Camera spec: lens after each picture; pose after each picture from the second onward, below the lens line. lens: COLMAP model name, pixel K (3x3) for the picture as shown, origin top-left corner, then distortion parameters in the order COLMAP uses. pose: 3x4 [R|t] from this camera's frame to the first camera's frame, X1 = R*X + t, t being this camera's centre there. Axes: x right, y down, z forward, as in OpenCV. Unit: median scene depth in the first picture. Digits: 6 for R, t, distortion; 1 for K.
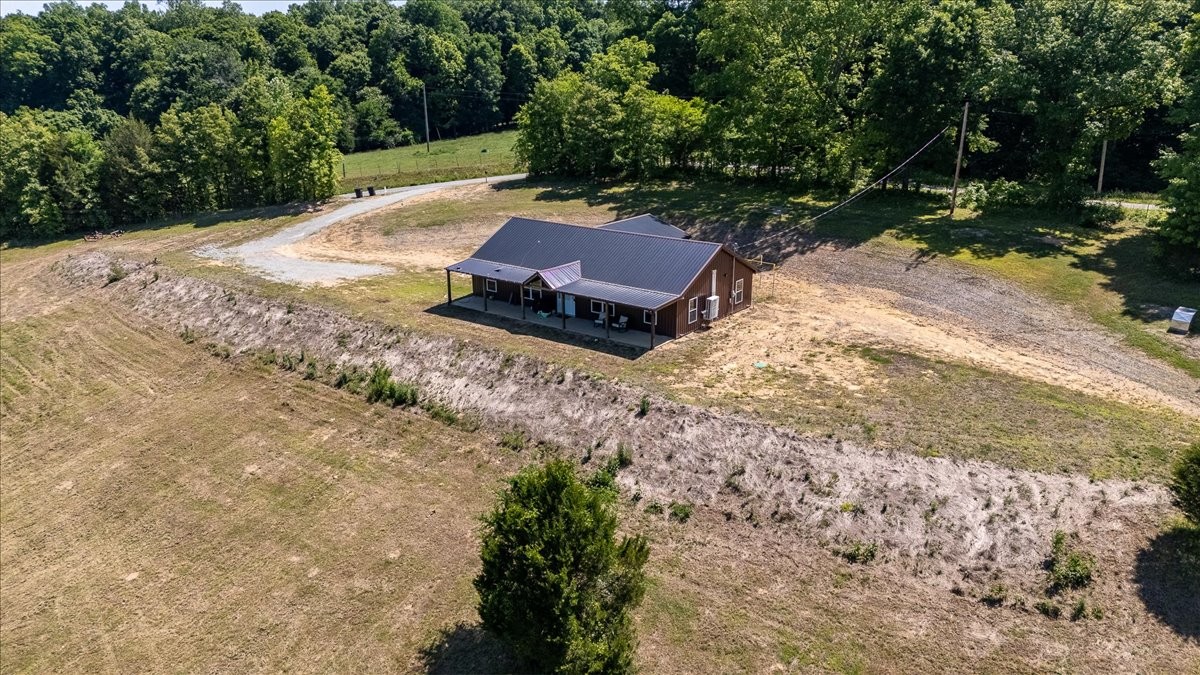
lens RADIAL K [[880.6, 0, 601.4], [0, 880.6, 330.6], [0, 0, 1]] dist [0.042615, -0.033969]
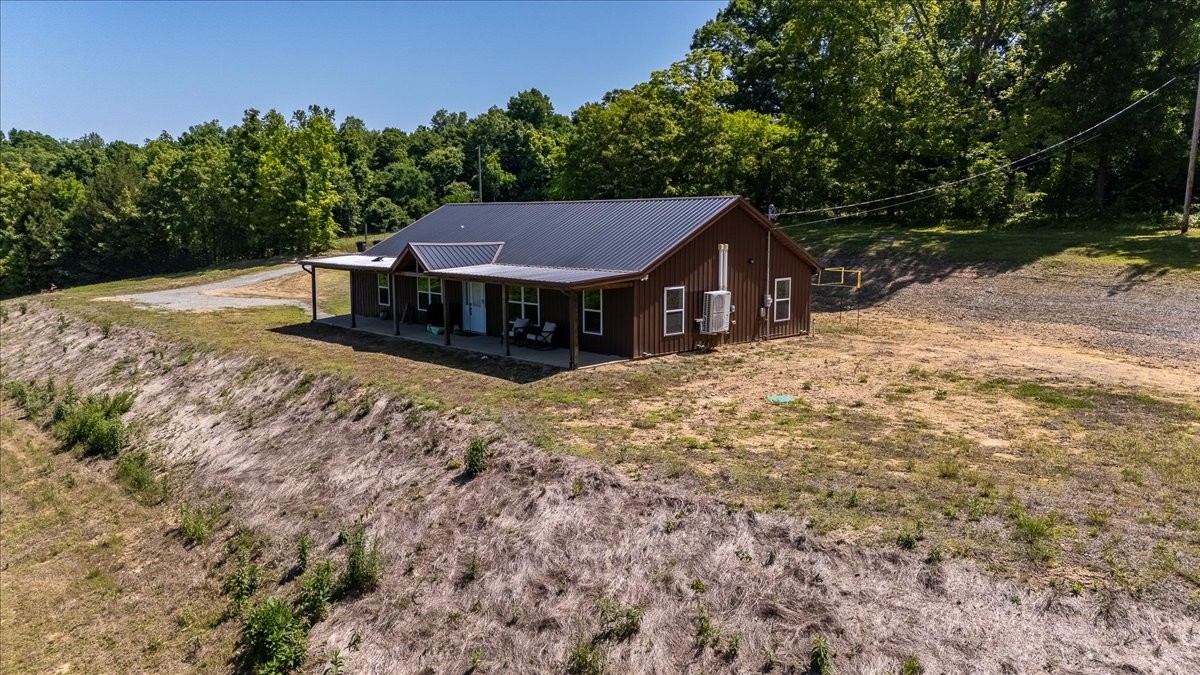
lens RADIAL K [[880.6, 0, 602.9], [0, 880.6, 326.2], [0, 0, 1]] dist [0.042615, -0.033969]
pose [[0.984528, 0.022893, -0.173726, 0.151400], [-0.053432, 0.983434, -0.173211, 0.077647], [0.166883, 0.179813, 0.969442, 0.480973]]
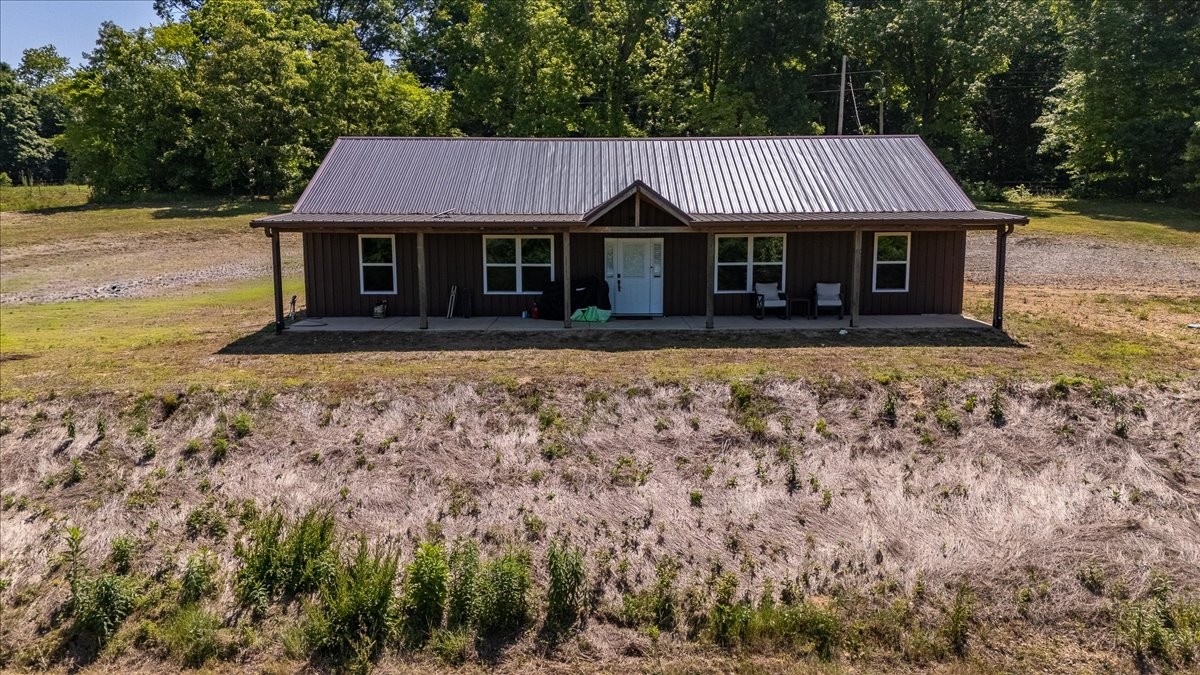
lens RADIAL K [[880.6, 0, 593.4], [0, 880.6, 346.4], [0, 0, 1]] dist [0.042615, -0.033969]
pose [[0.790721, -0.083701, 0.606427, -0.318891], [0.178356, 0.979132, -0.097417, 0.033797], [-0.585618, 0.185190, 0.789149, 0.741285]]
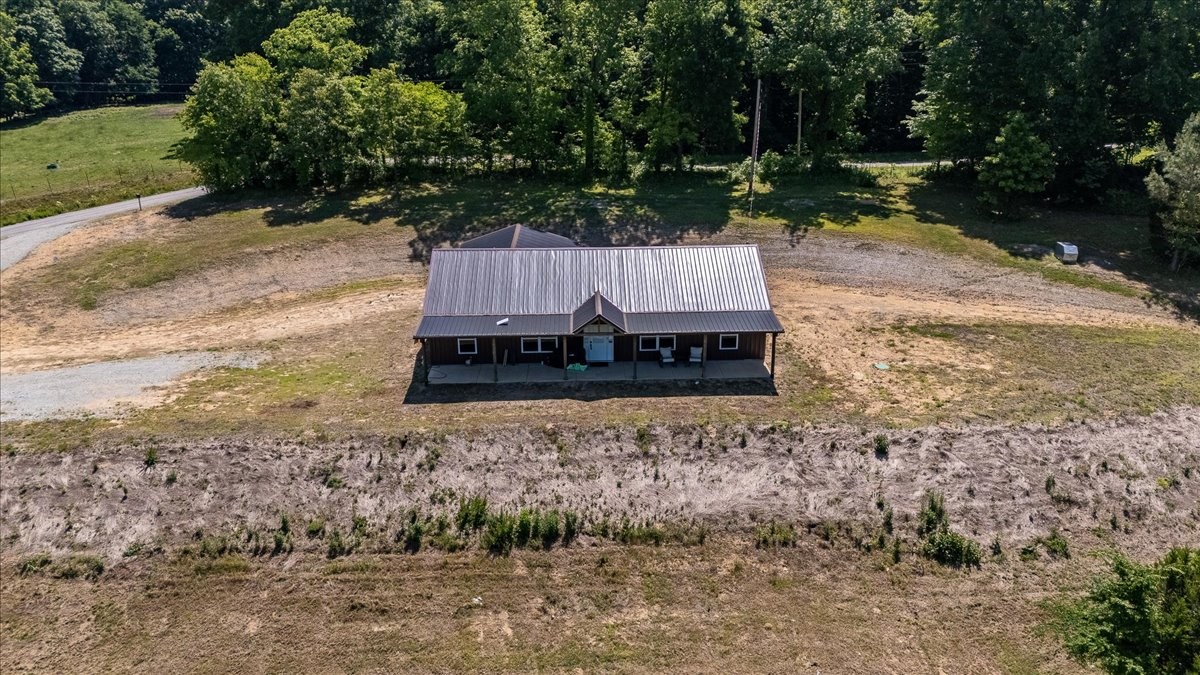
lens RADIAL K [[880.6, 0, 597.0], [0, 880.6, 333.6], [0, 0, 1]] dist [0.042615, -0.033969]
pose [[0.772517, -0.199767, 0.602753, -0.541478], [0.187022, 0.978700, 0.084669, -0.116272], [-0.606828, 0.047320, 0.793423, 0.401976]]
